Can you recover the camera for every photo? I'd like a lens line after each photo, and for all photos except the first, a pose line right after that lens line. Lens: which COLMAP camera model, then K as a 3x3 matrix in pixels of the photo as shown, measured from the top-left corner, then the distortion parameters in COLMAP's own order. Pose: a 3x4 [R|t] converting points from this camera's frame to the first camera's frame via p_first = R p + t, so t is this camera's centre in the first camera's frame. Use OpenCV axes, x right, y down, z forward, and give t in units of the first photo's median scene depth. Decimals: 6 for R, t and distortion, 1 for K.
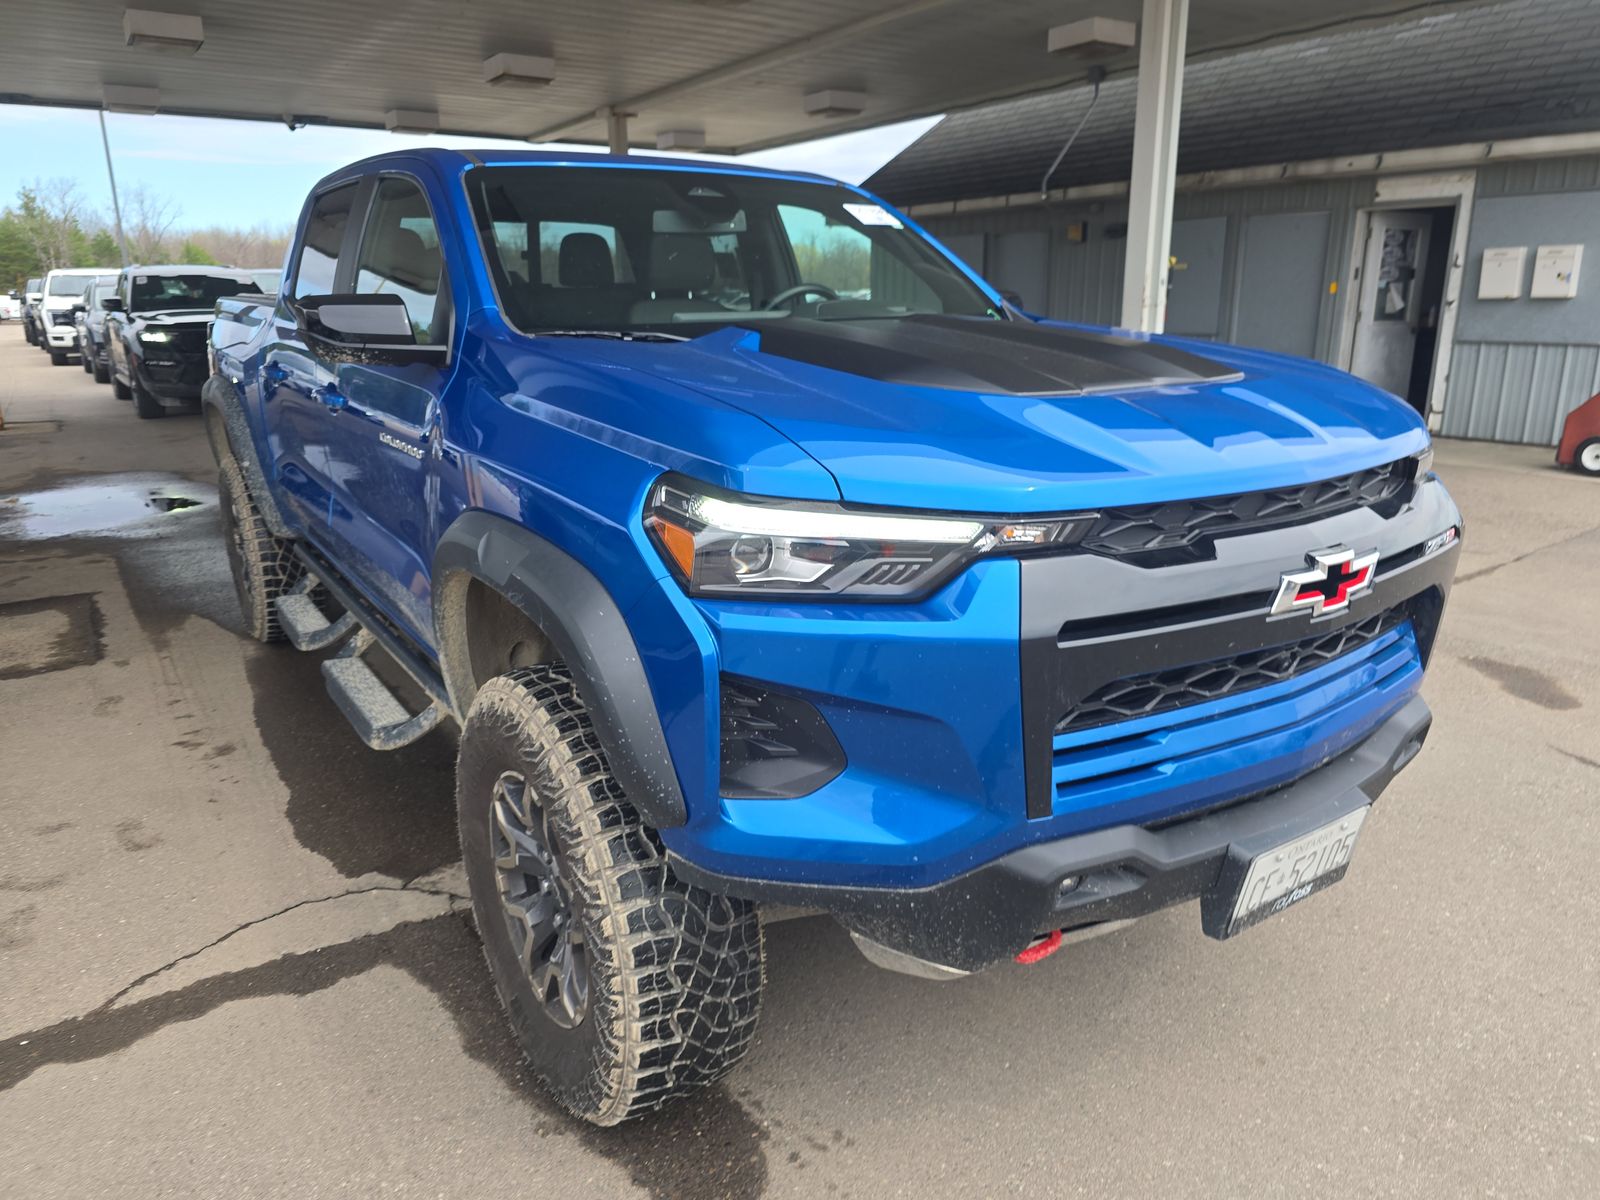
lens RADIAL K [[1093.4, 0, 806.4], [0, 1093.4, 588.8], [0, 0, 1]] dist [0.046979, -0.048639]
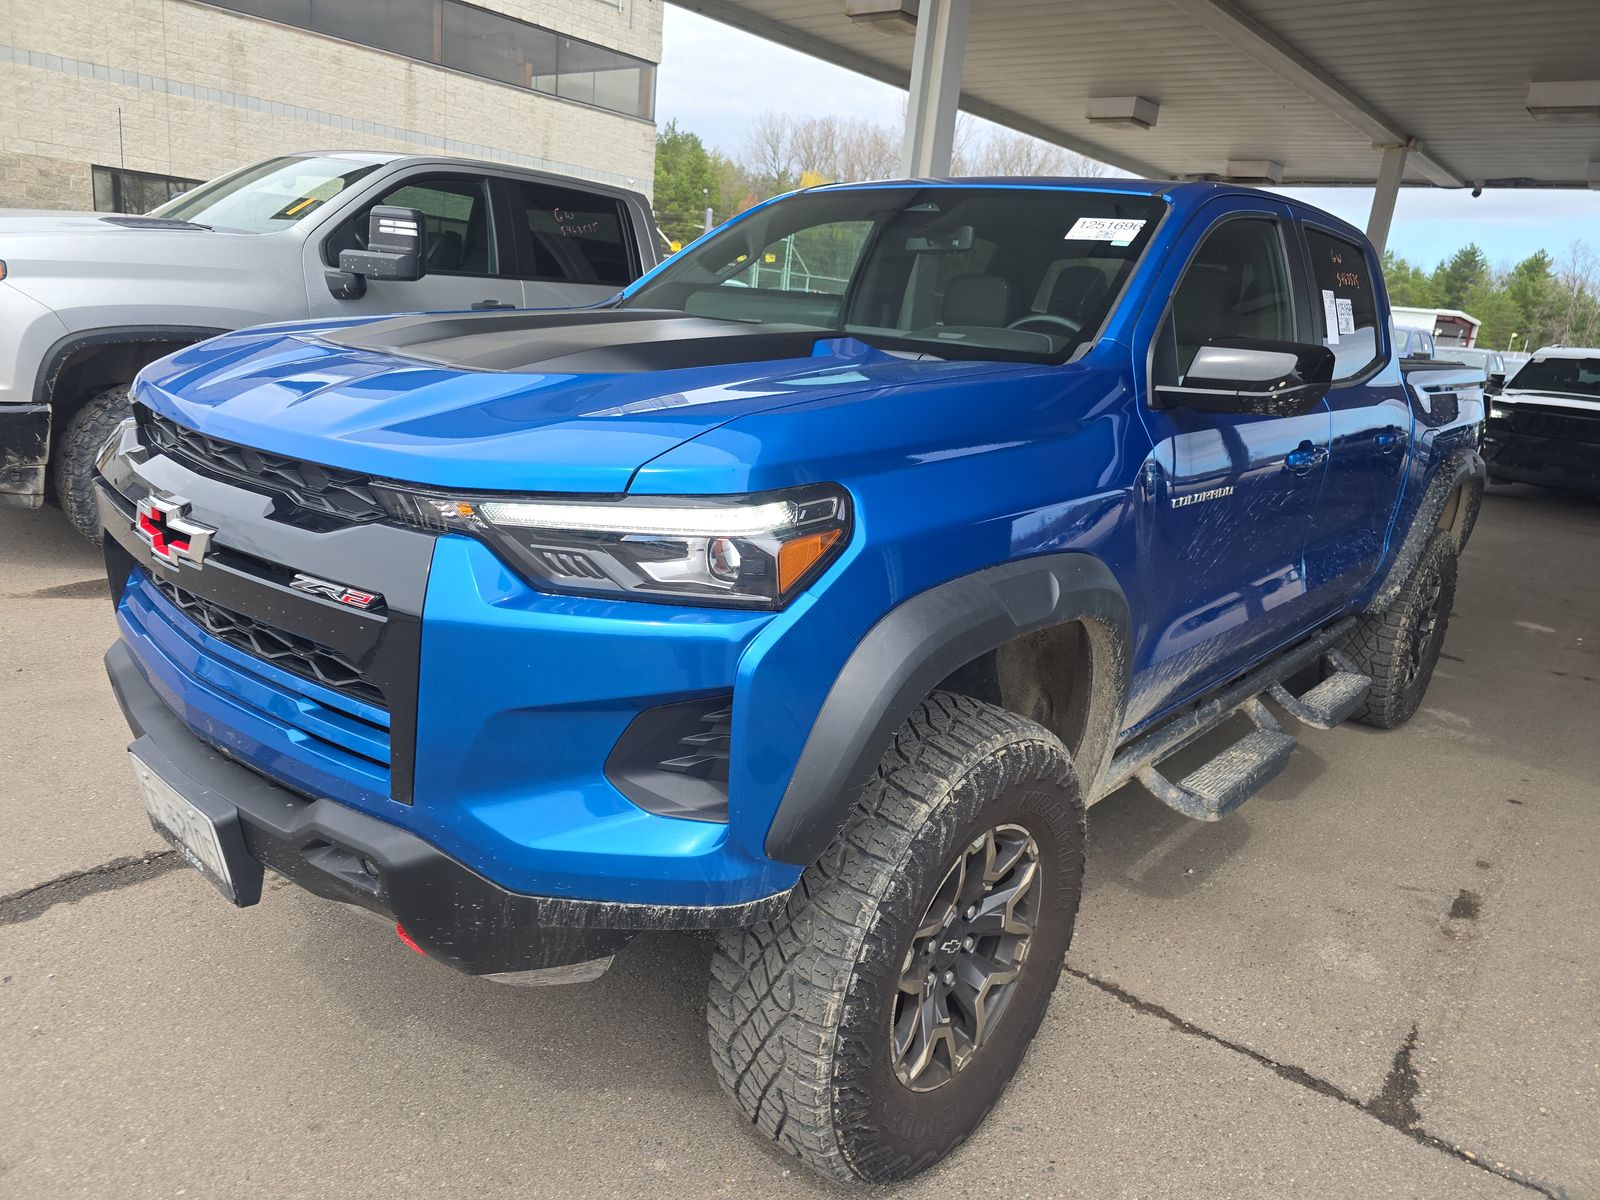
lens RADIAL K [[1082.3, 0, 800.0], [0, 1082.3, 600.0], [0, 0, 1]] dist [0.051094, -0.042786]
pose [[0.243900, 0.284320, -0.927187, 1.454180], [-0.345617, 0.918769, 0.190822, -0.312931], [0.906125, 0.273910, 0.322354, 1.140753]]
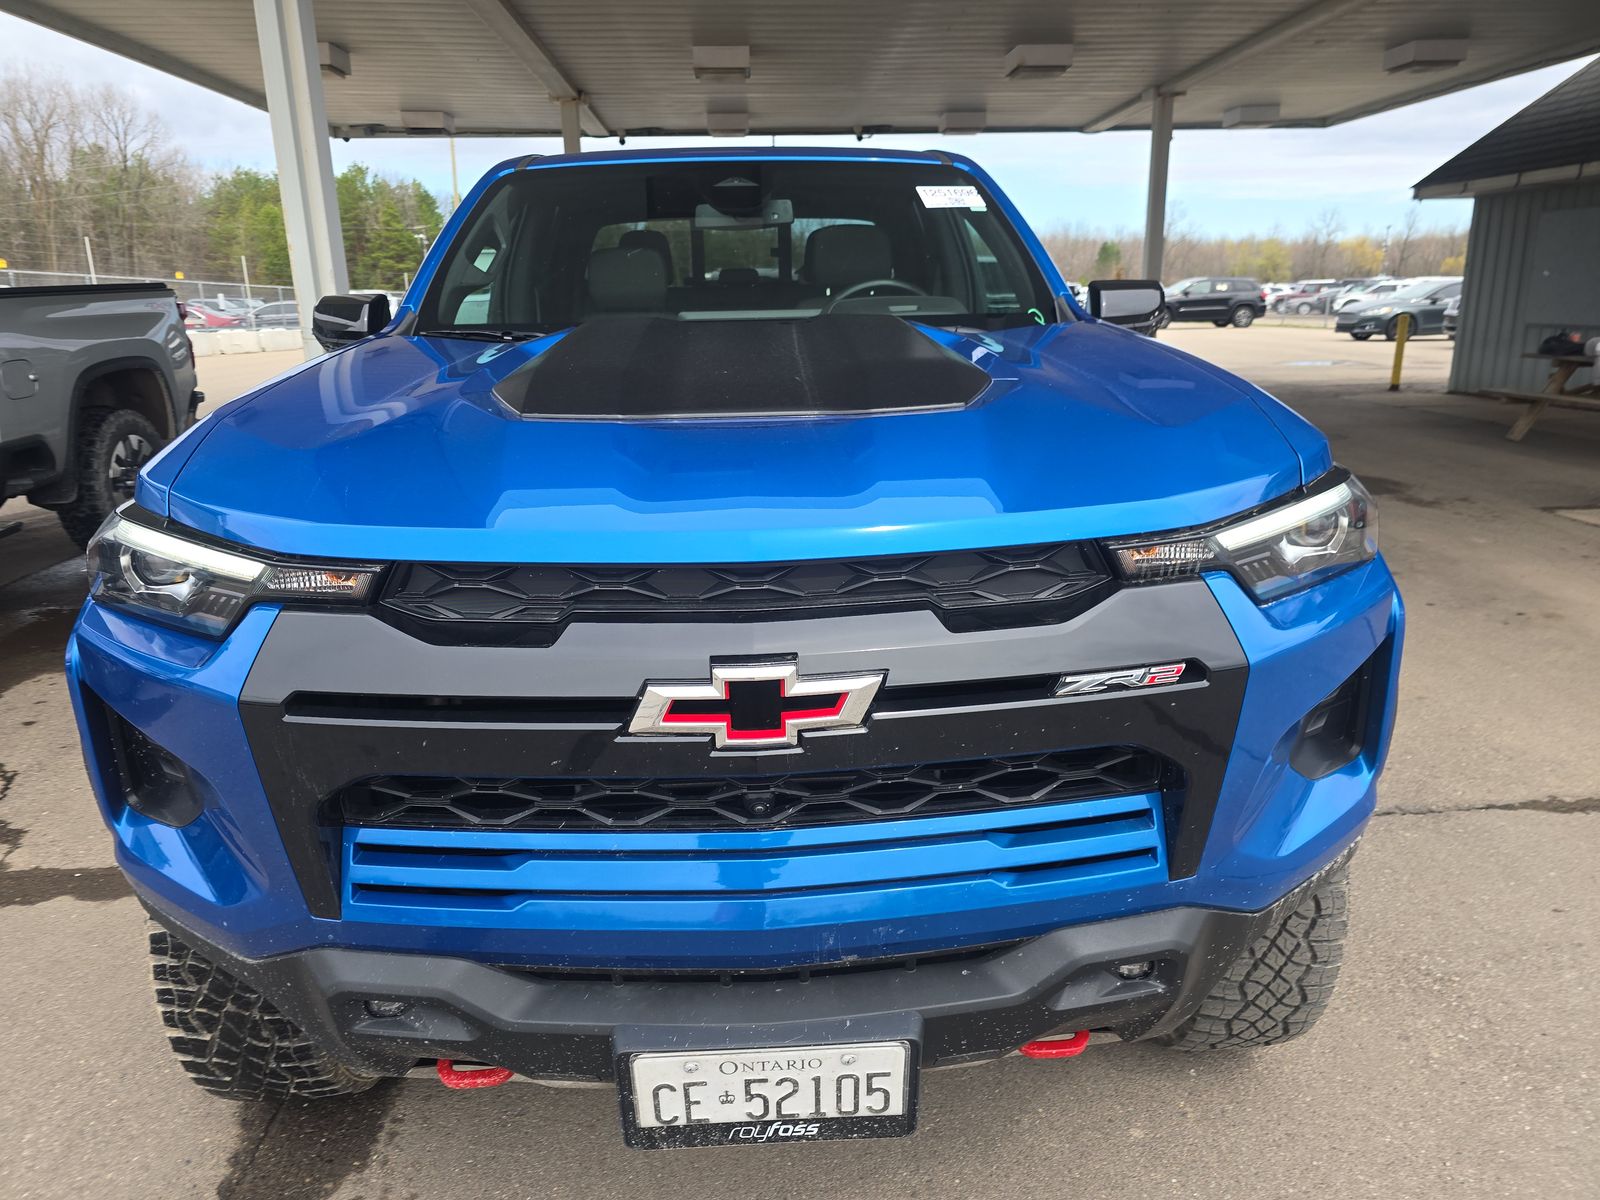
lens RADIAL K [[1093.4, 0, 806.4], [0, 1093.4, 588.8], [0, 0, 1]] dist [0.046979, -0.048639]
pose [[0.853042, 0.130556, -0.505247, 0.795330], [-0.127416, 0.991004, 0.040951, -0.105934], [0.506048, 0.029443, 0.862003, 0.387779]]
